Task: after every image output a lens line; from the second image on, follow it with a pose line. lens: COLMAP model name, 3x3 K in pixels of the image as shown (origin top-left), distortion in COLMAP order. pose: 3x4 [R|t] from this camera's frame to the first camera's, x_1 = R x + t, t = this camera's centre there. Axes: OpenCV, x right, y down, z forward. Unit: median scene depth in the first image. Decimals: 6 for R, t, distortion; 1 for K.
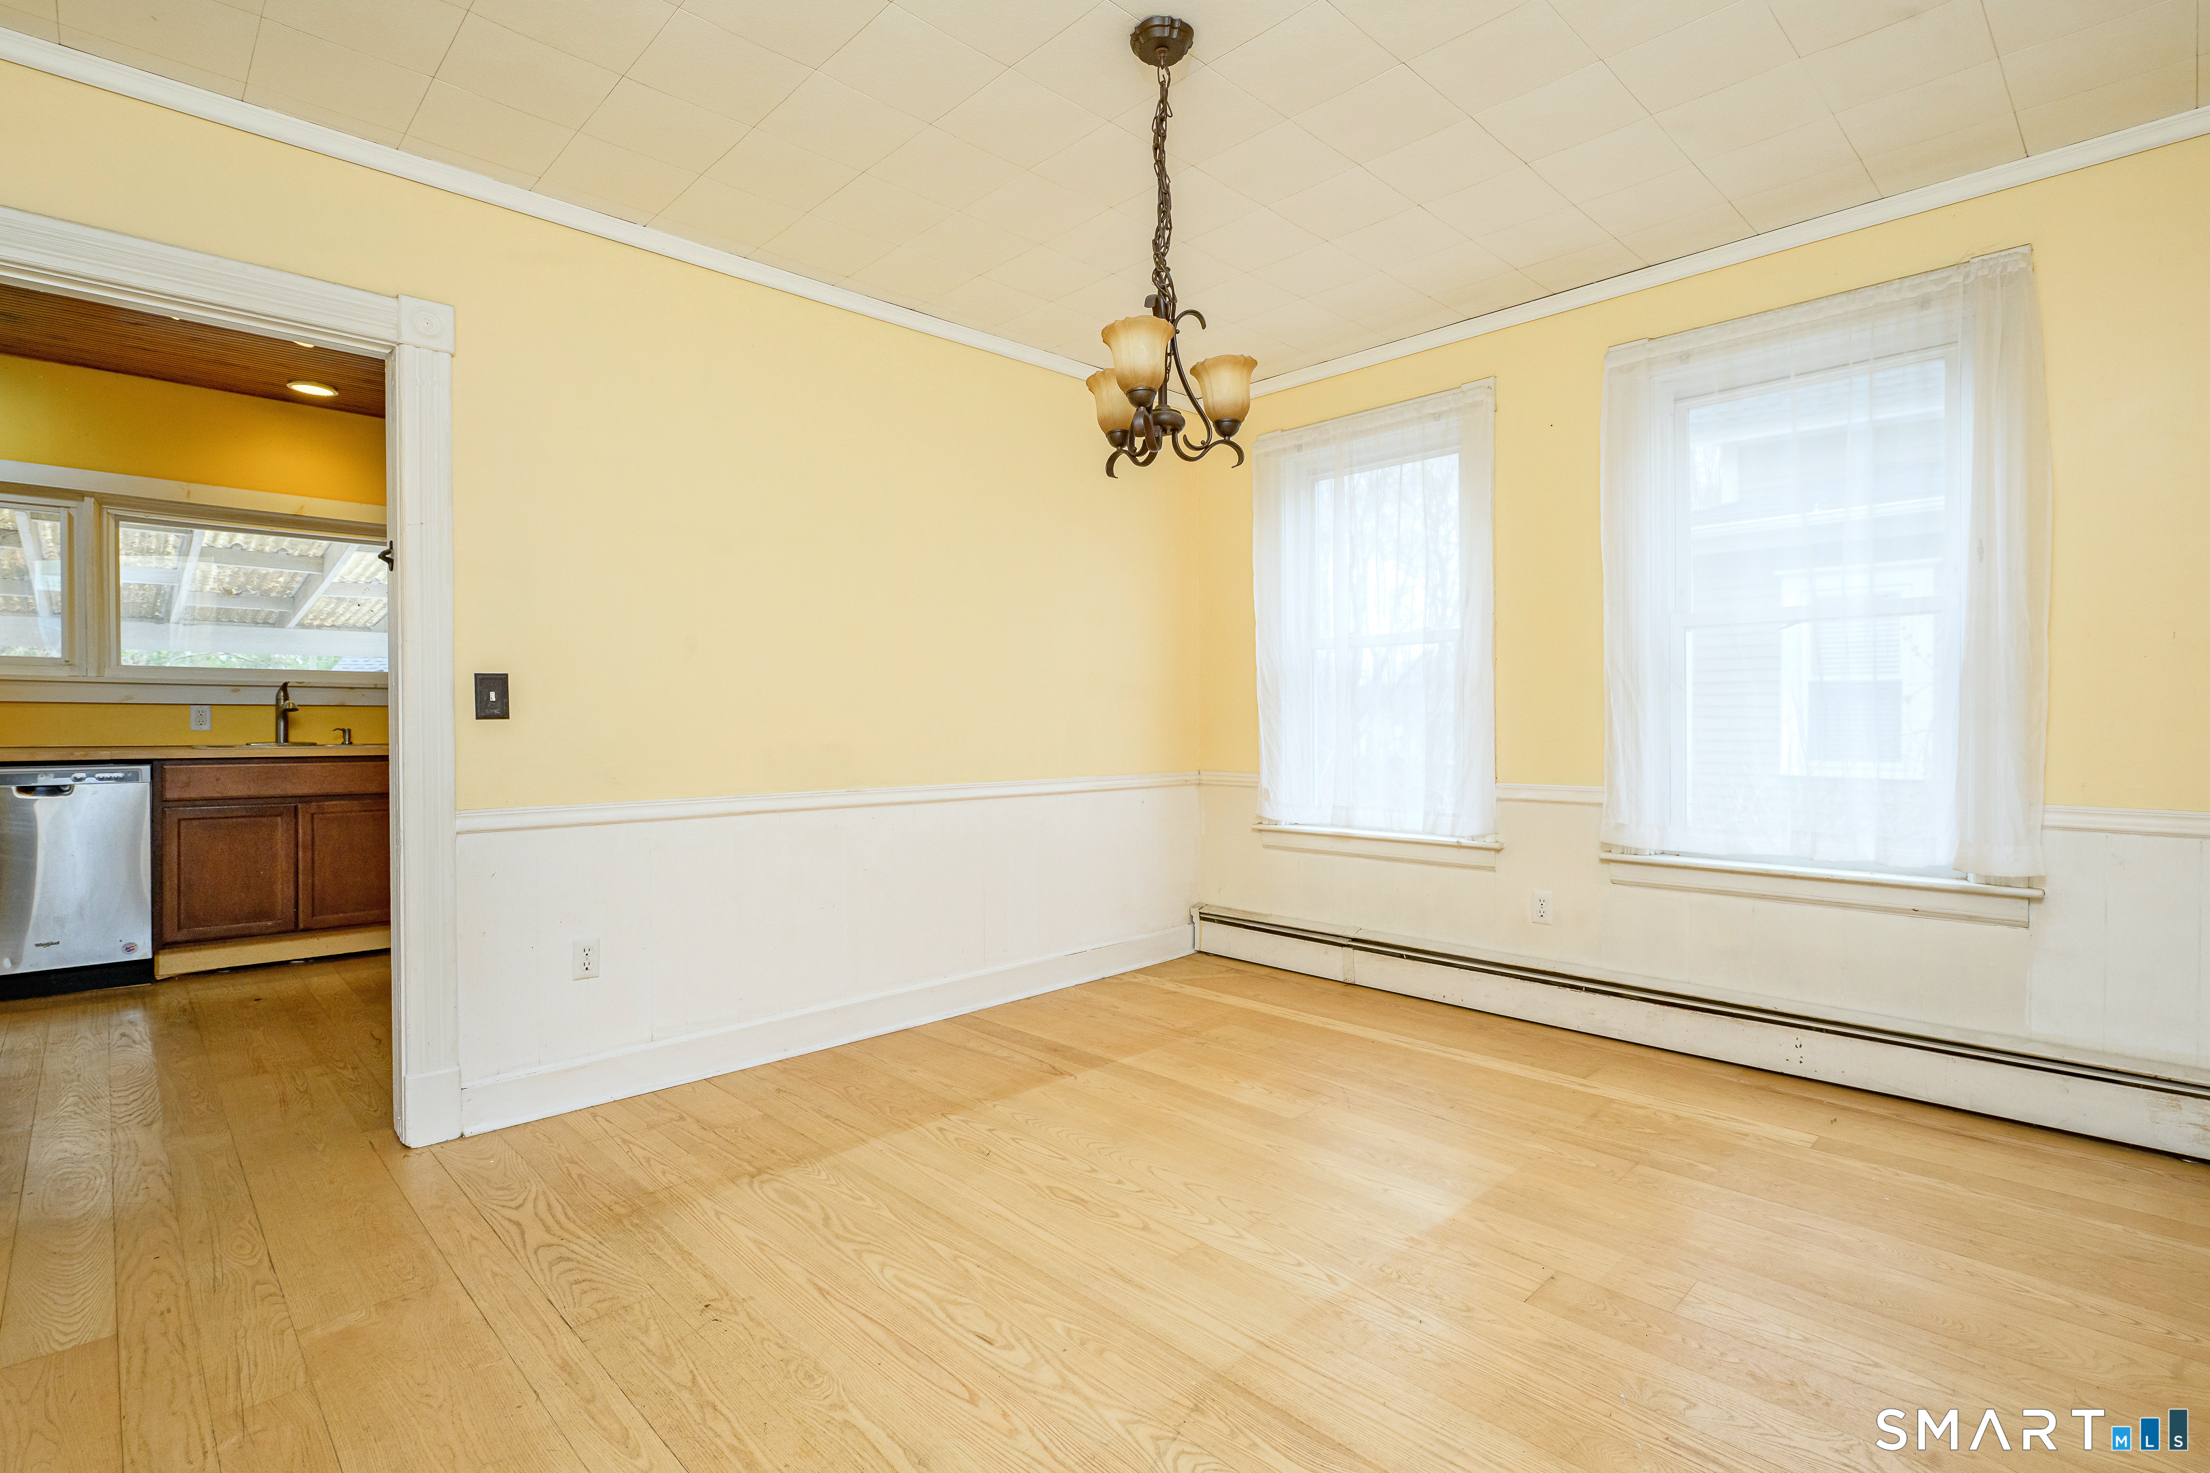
lens RADIAL K [[1049.4, 0, 1102.7], [0, 1049.4, 733.4], [0, 0, 1]] dist [-0.006117, -0.001174]
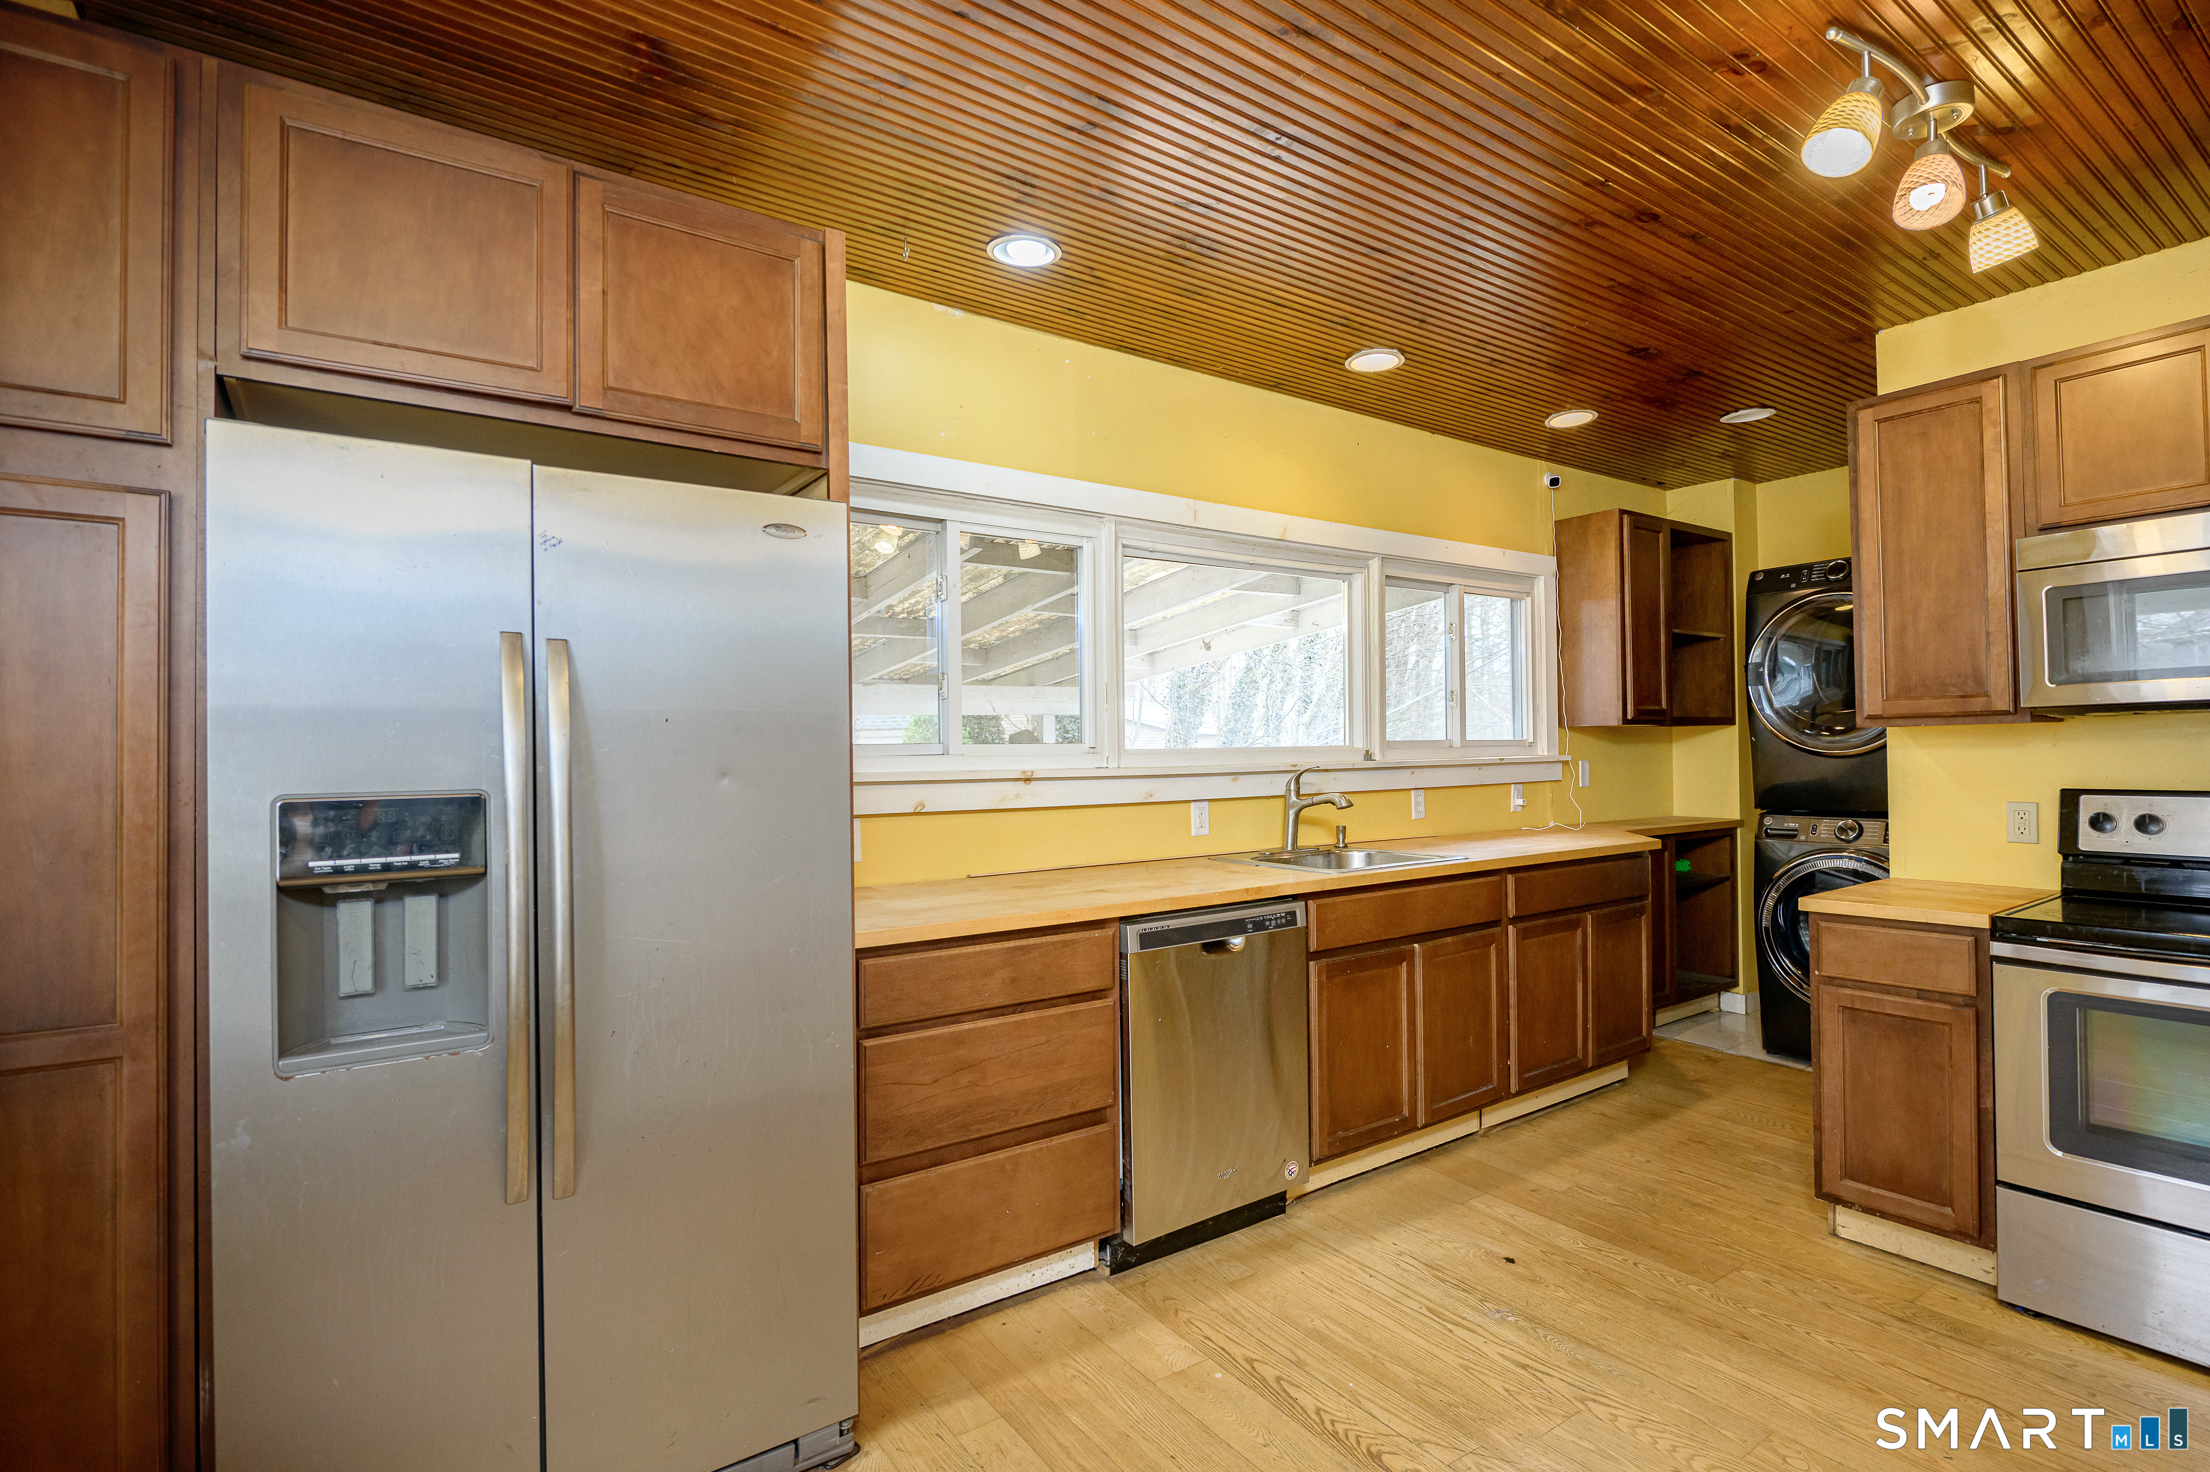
lens RADIAL K [[1049.4, 0, 1113.8], [0, 1049.4, 739.6], [0, 0, 1]] dist [-0.006117, -0.001174]
pose [[0.985985, -0.019379, -0.165702, -1.189090], [0.016067, 0.999644, -0.021305, -0.081218], [0.166056, 0.018344, 0.985946, 0.346321]]
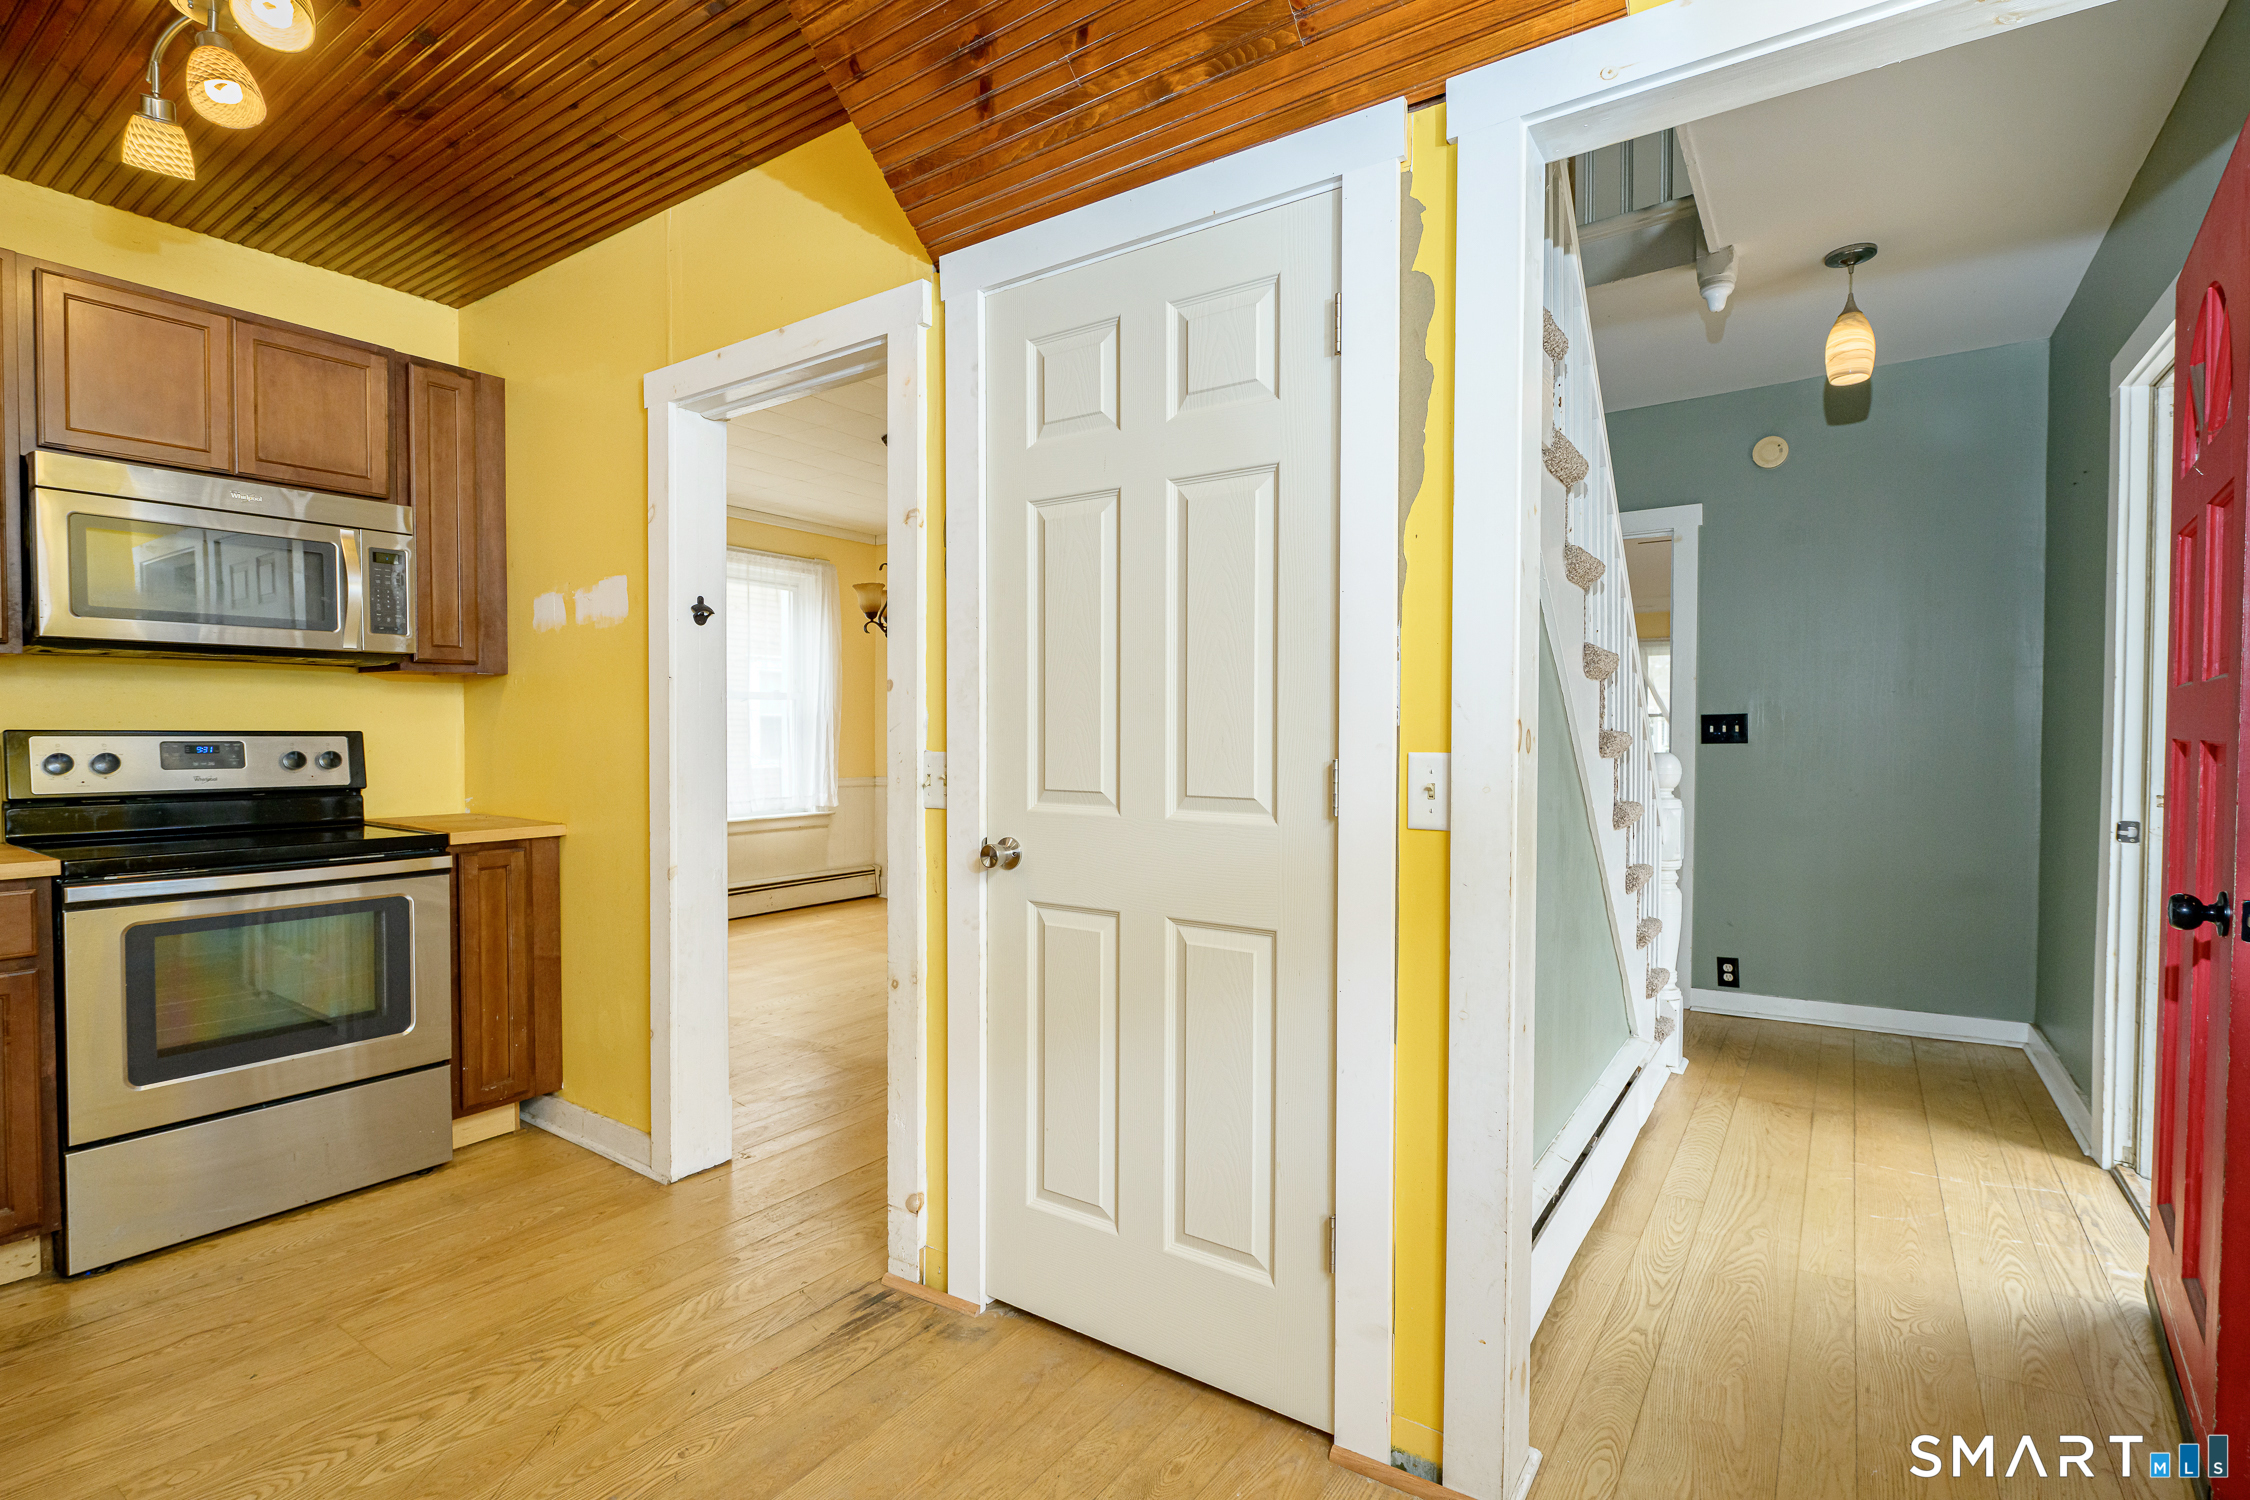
lens RADIAL K [[1068.4, 0, 1133.4], [0, 1068.4, 750.8], [0, 0, 1]] dist [-0.006117, -0.001174]
pose [[-0.184480, -0.016189, 0.982703, -1.521169], [0.006520, 0.999822, 0.017695, -0.037821], [-0.982815, 0.009672, -0.184342, 0.645793]]
